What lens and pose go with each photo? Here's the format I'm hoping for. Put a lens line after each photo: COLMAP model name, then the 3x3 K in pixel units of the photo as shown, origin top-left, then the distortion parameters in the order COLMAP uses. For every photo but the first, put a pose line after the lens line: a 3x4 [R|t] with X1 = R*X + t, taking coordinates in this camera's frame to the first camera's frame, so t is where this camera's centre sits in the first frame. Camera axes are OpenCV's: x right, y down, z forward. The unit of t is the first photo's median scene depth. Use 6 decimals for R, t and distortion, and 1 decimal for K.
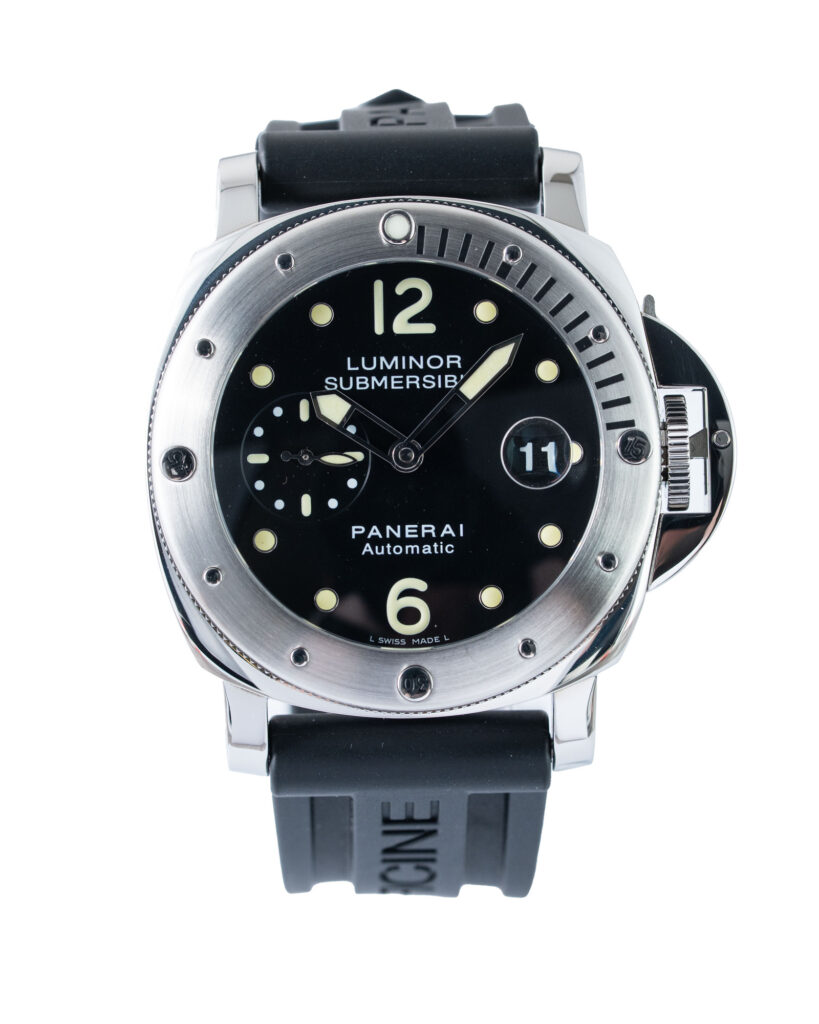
lens RADIAL K [[4677.3, 0, 409.5], [0, 4677.3, 512.0], [0, 0, 1]] dist [0.205147, -4.218670]
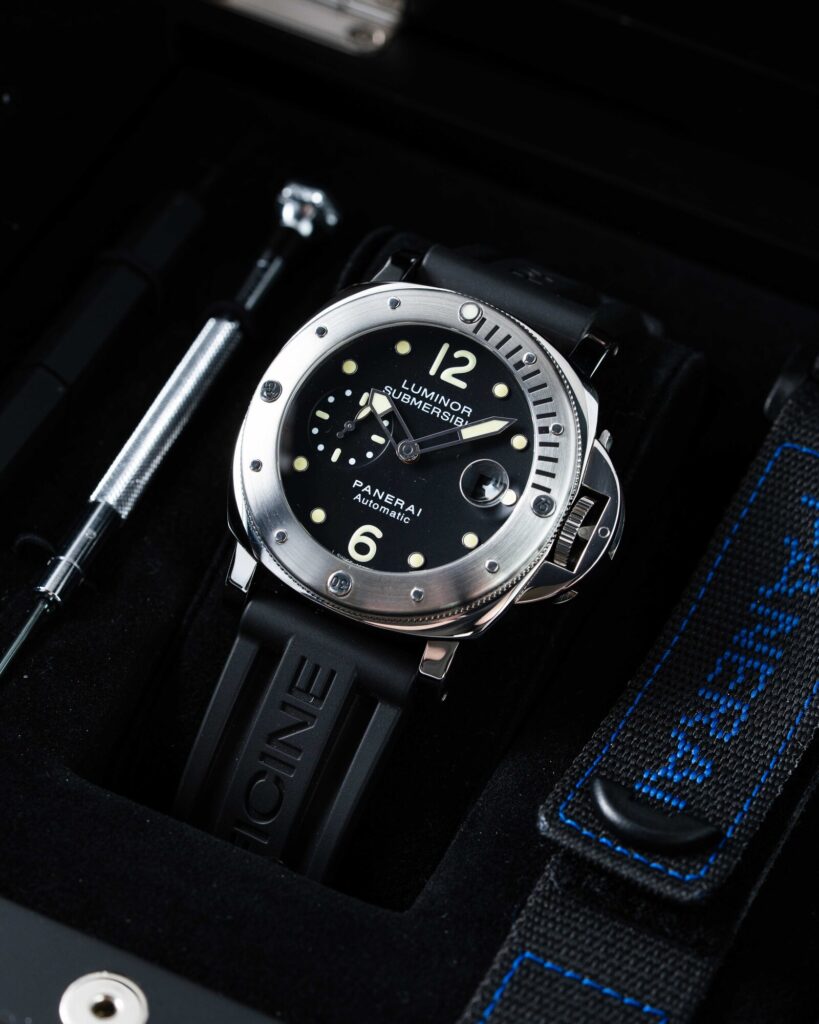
lens RADIAL K [[4677.3, 0, 409.5], [0, 4677.3, 512.0], [0, 0, 1]] dist [0.205147, -4.218670]
pose [[0.876721, 0.413782, -0.245244, 0.371850], [-0.454687, 0.879270, -0.141929, 0.215588], [0.156908, 0.235941, 0.959016, -0.422243]]
